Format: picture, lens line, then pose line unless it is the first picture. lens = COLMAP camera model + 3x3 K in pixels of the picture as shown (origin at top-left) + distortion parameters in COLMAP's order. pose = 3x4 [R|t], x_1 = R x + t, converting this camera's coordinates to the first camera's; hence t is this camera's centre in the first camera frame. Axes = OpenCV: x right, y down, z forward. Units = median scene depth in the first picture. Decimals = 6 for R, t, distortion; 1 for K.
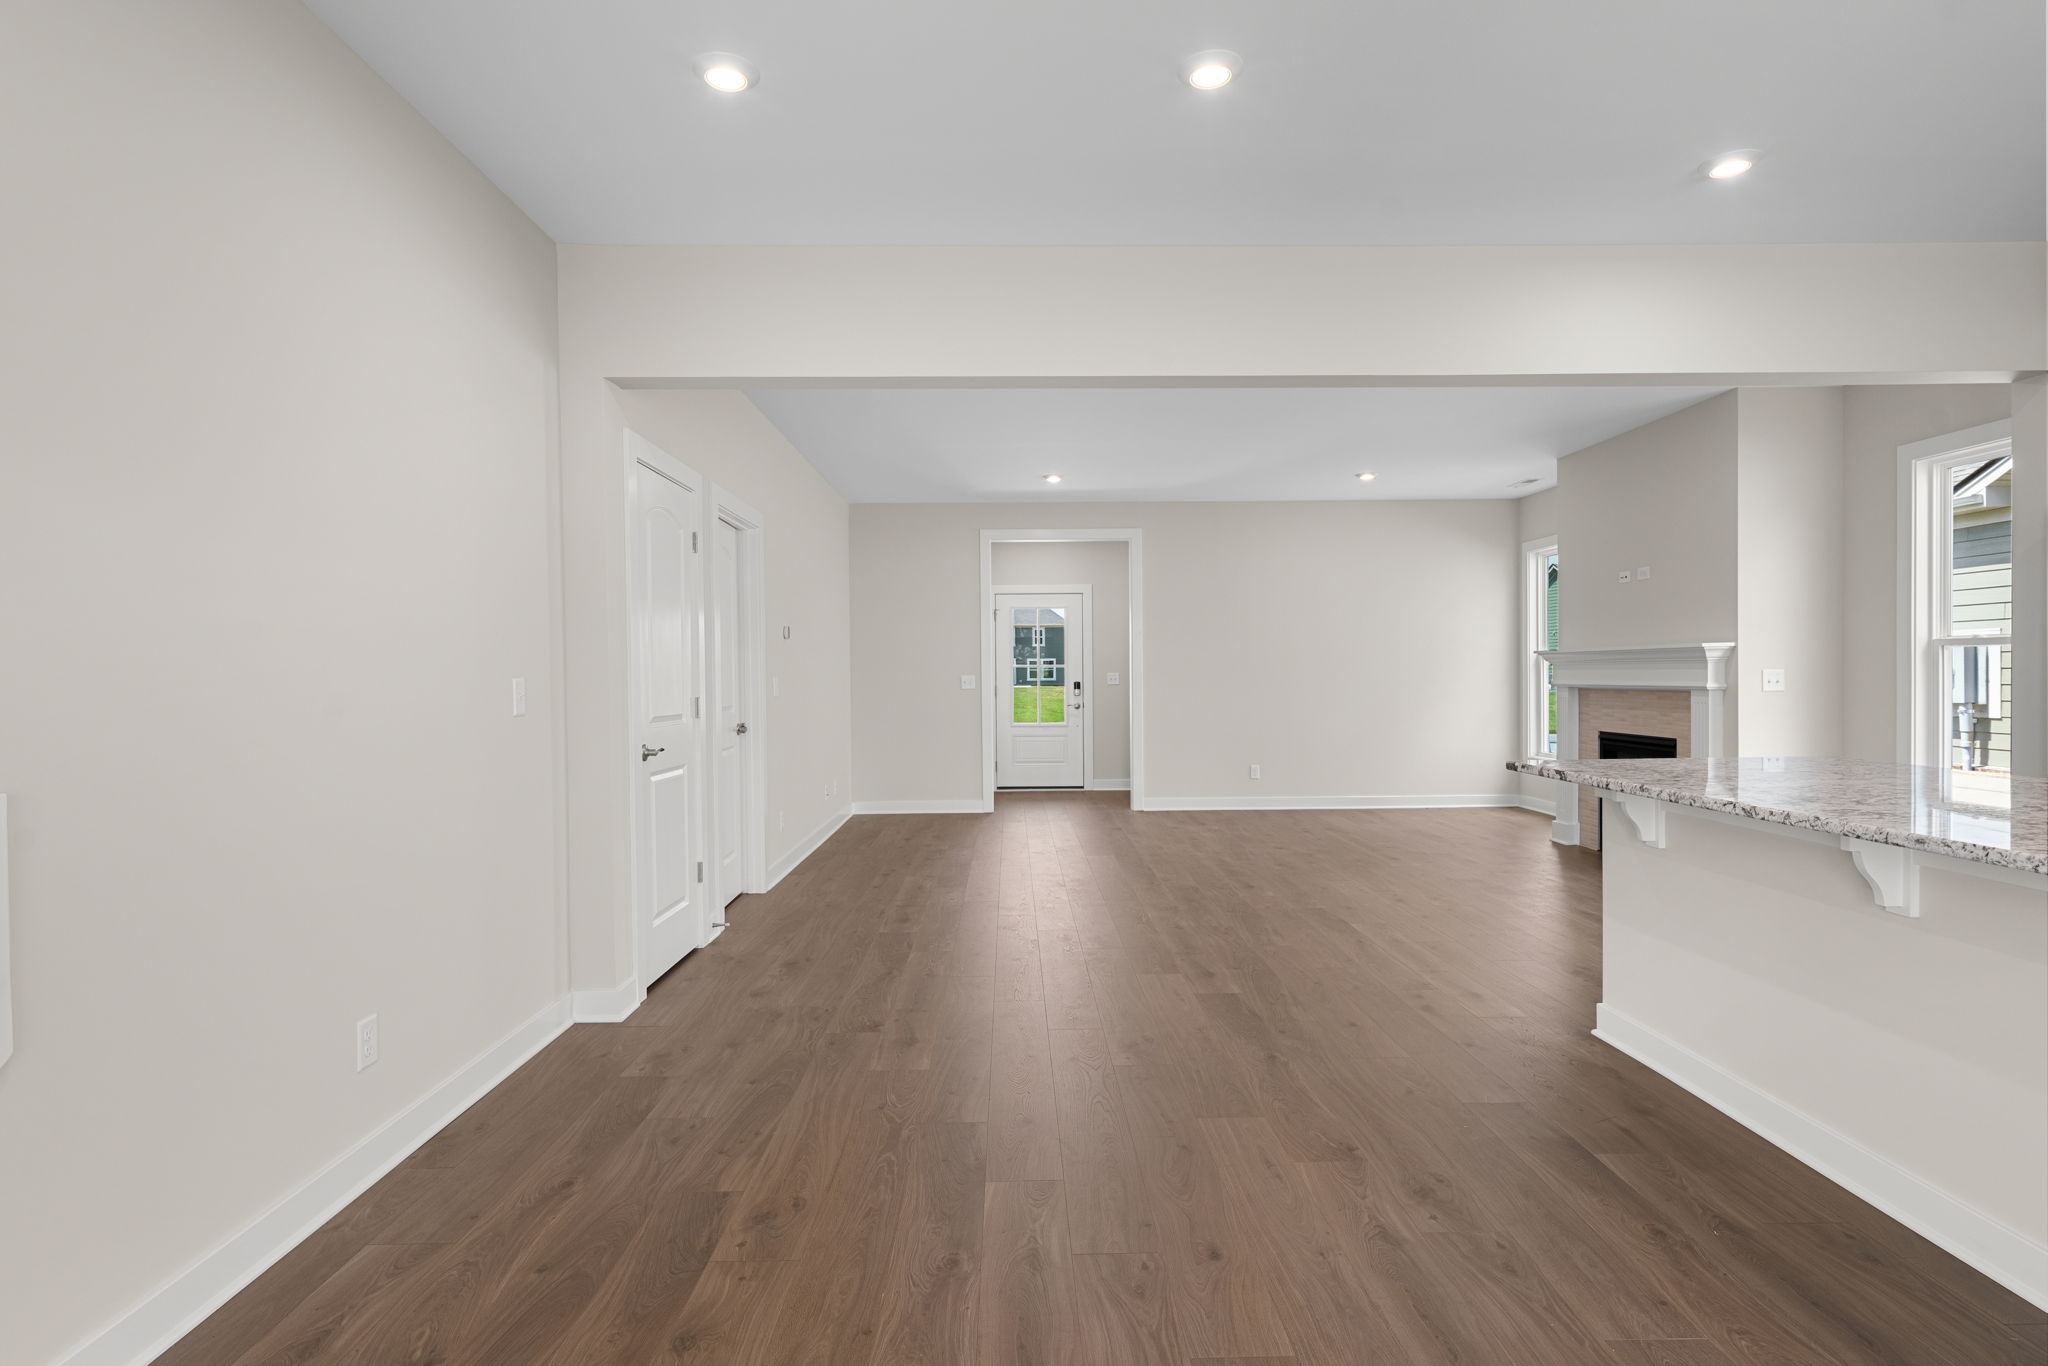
lens RADIAL K [[1033.3, 0, 1022.2], [0, 1033.3, 684.8], [0, 0, 1]] dist [-0.000793, 0.001486]
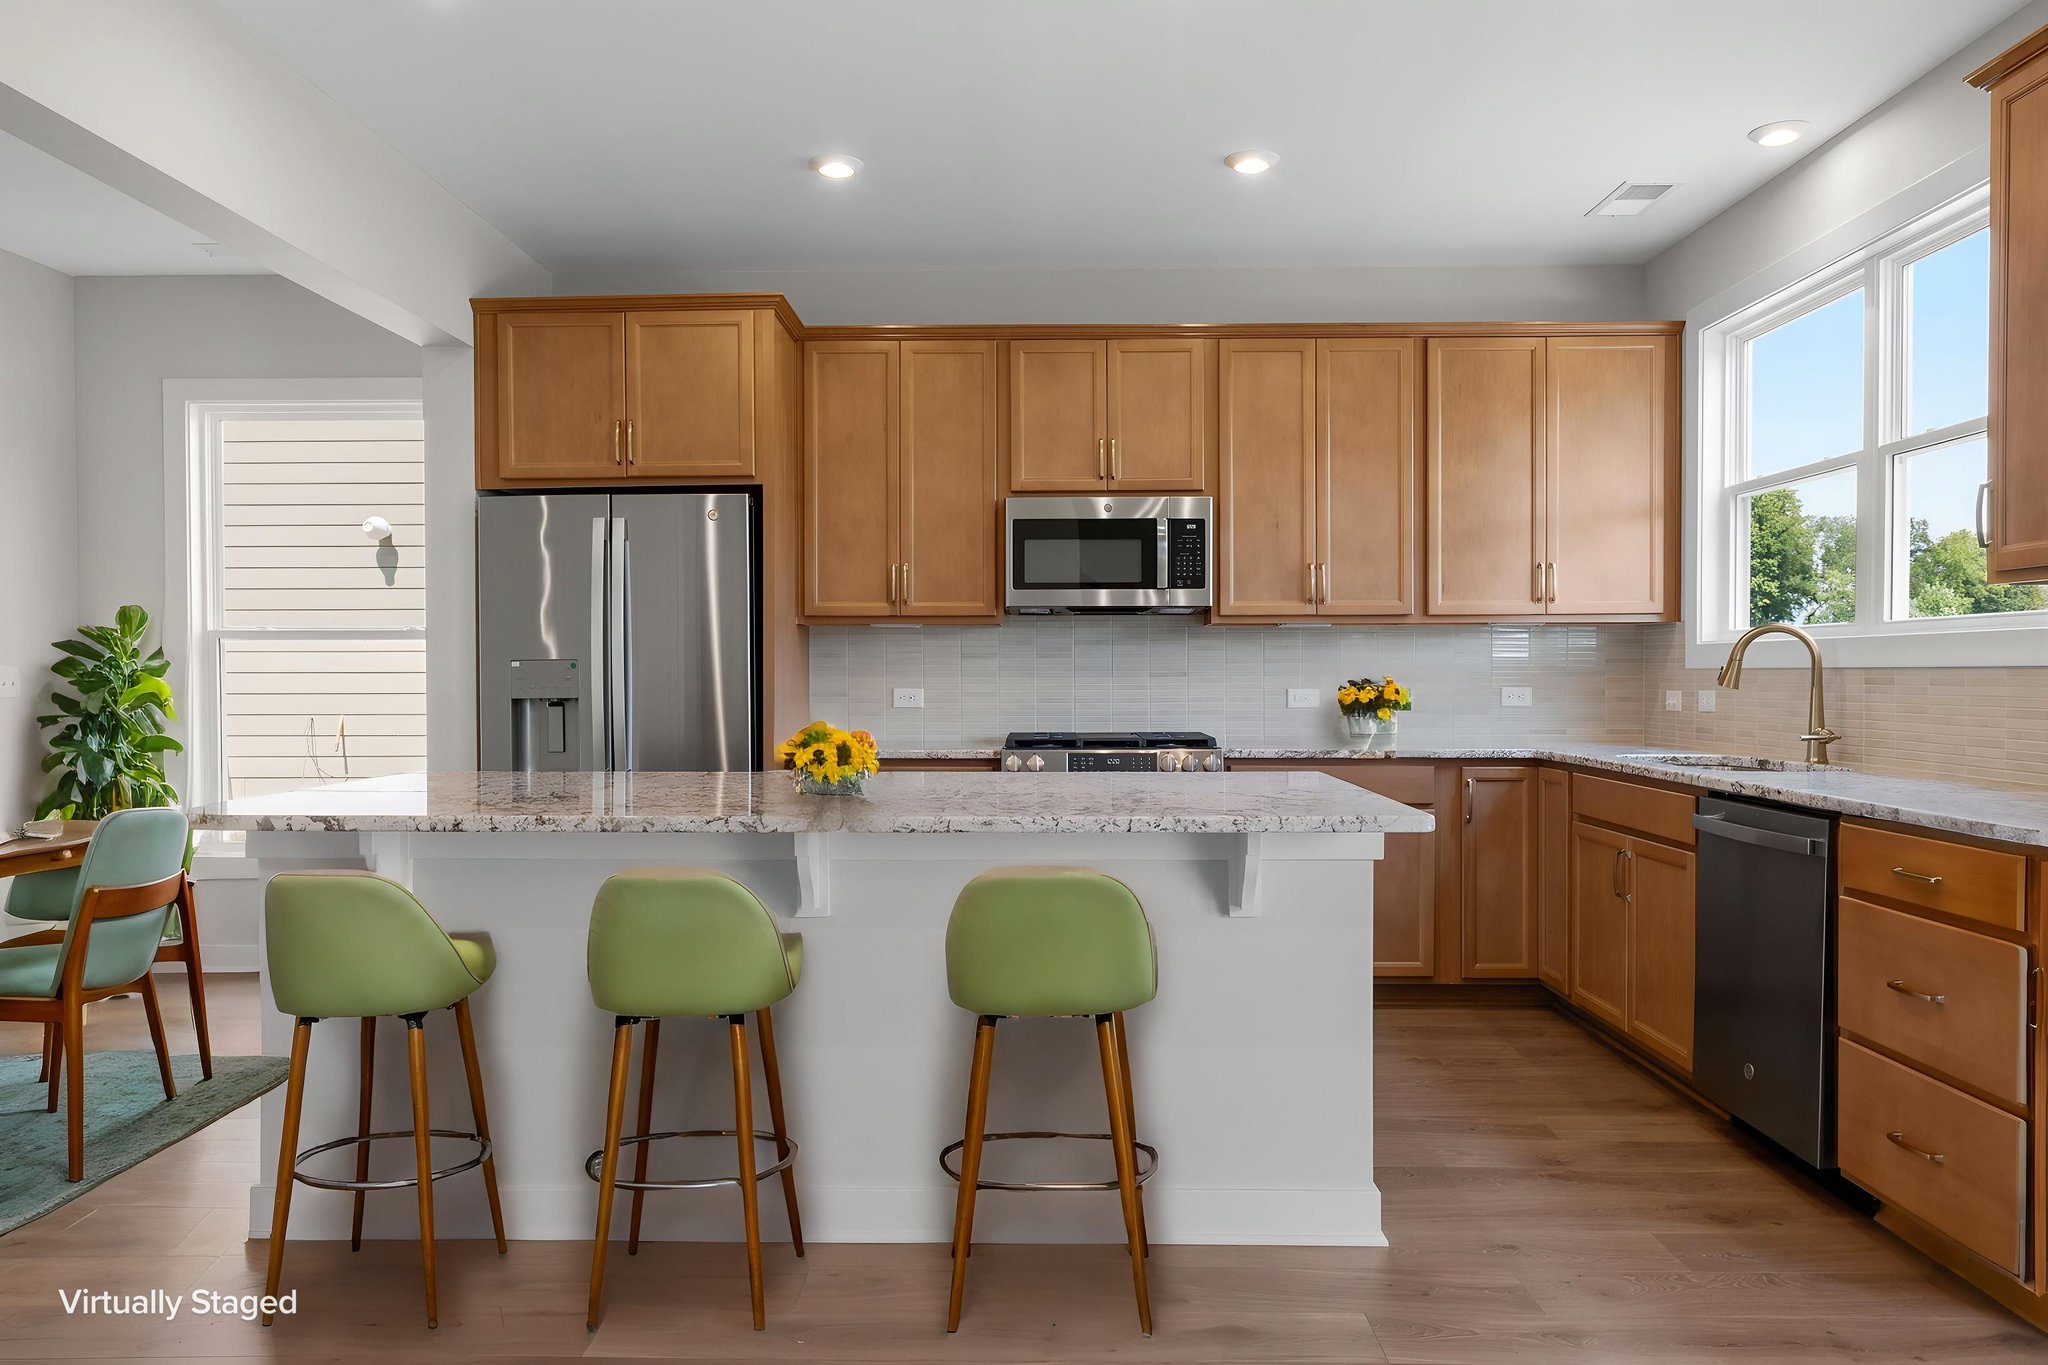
lens RADIAL K [[1396.1, 0, 1031.7], [0, 1396.1, 692.9], [0, 0, 1]] dist [-0.006599, 0.008128]
pose [[0.025058, -0.005463, 0.999671, -0.135718], [0.011254, 0.999923, 0.005182, 0.004614], [-0.999623, 0.011121, 0.025118, 0.251771]]
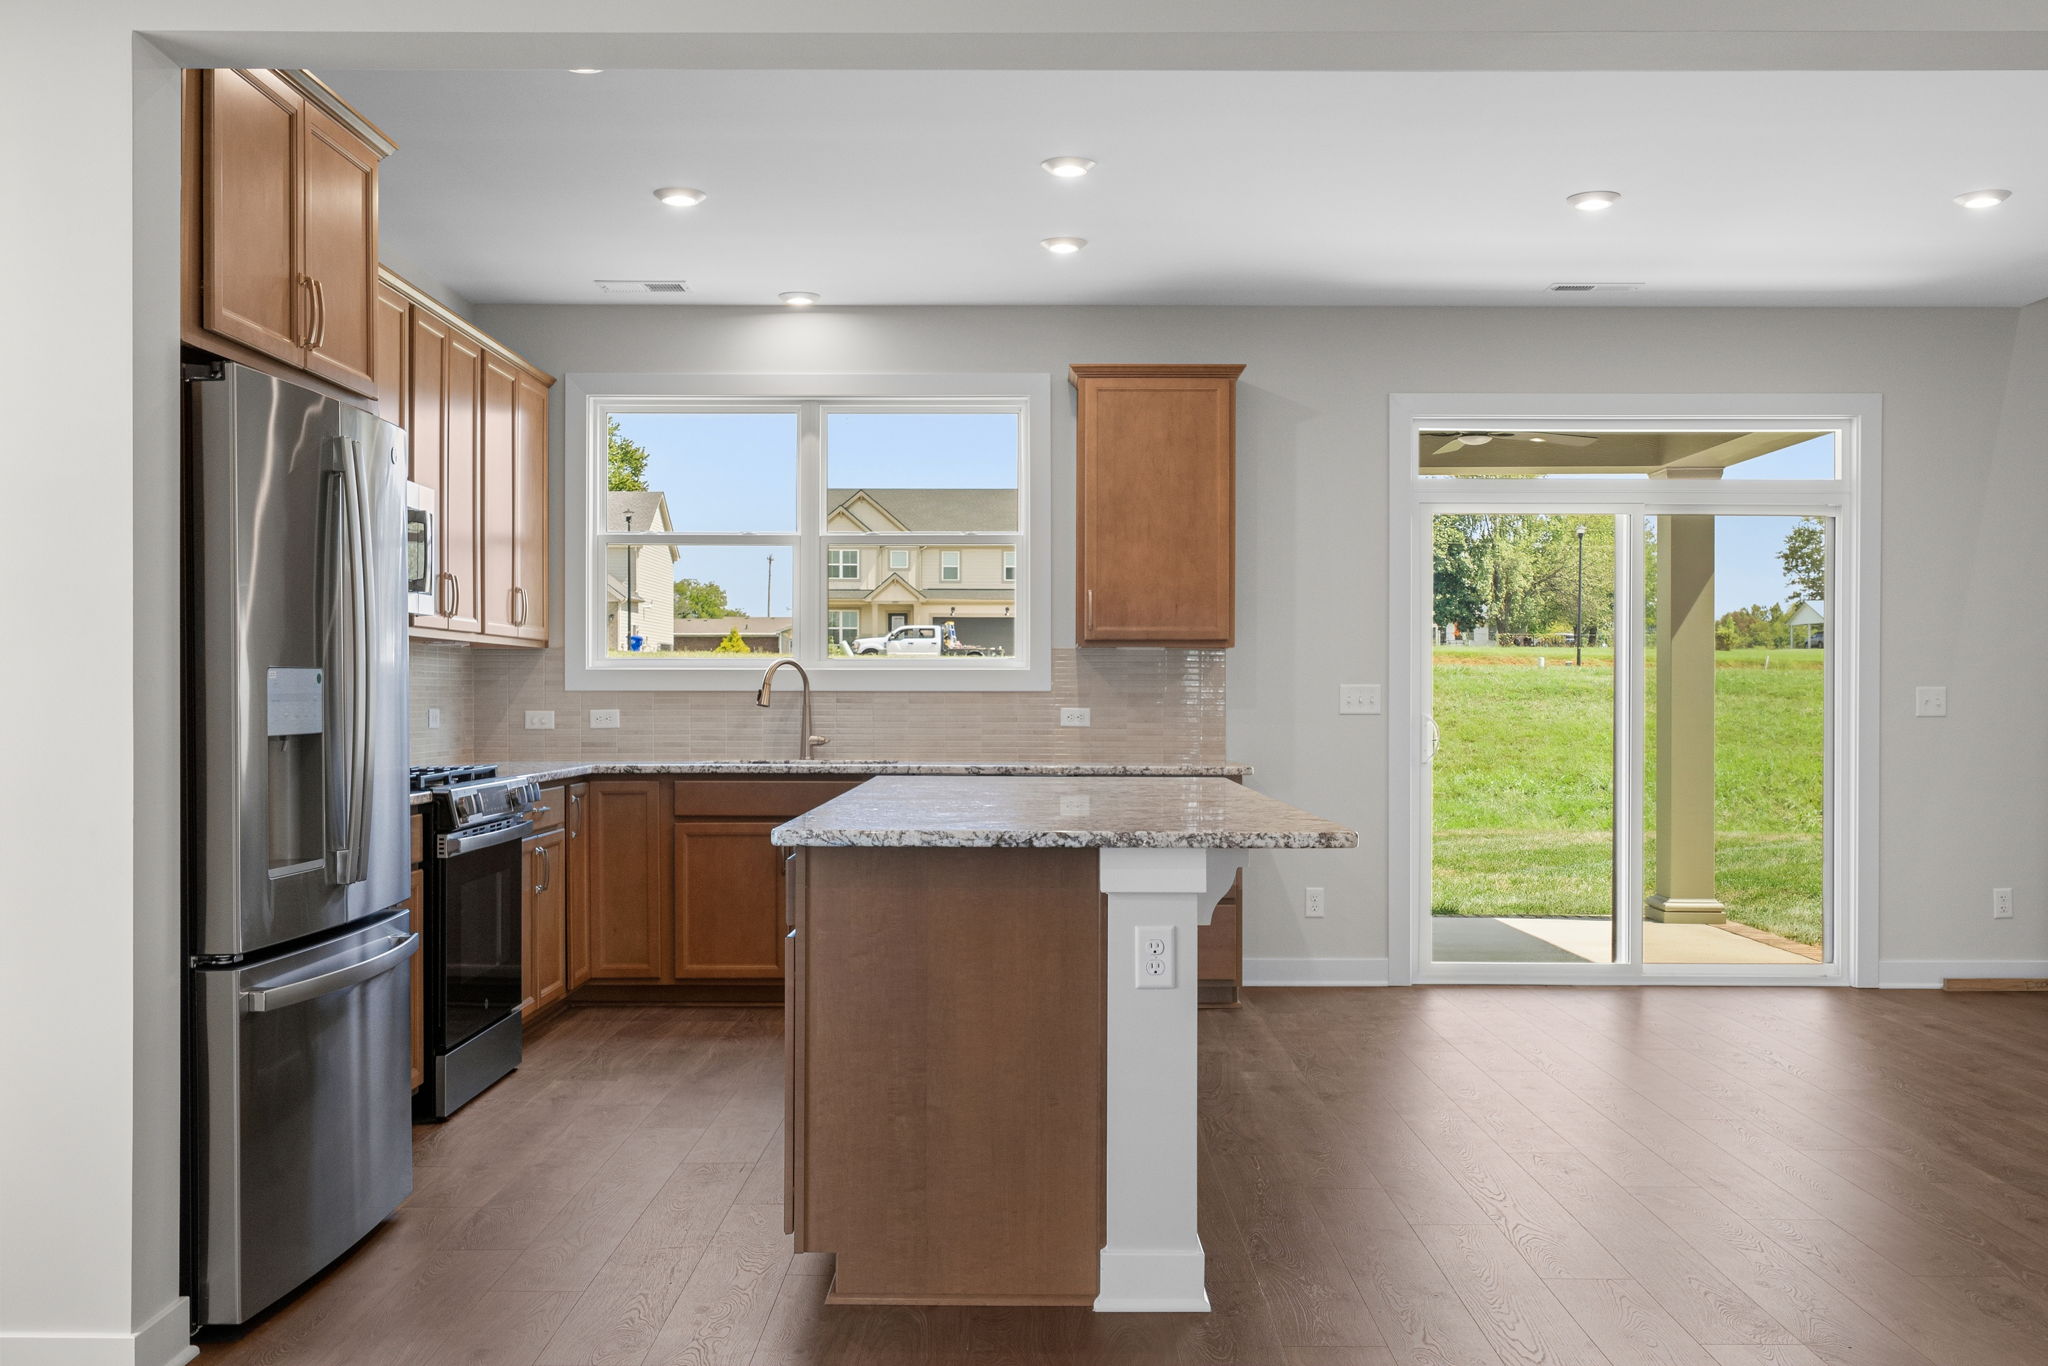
lens RADIAL K [[1865.5, 0, 1019.3], [0, 1865.5, 690.2], [0, 0, 1]] dist [-0.000932, 0.000000]
pose [[-0.999826, 0.007416, 0.017116, 0.319894], [0.007537, 0.999947, 0.007022, -0.006355], [-0.017063, 0.007149, -0.999829, 1.015414]]
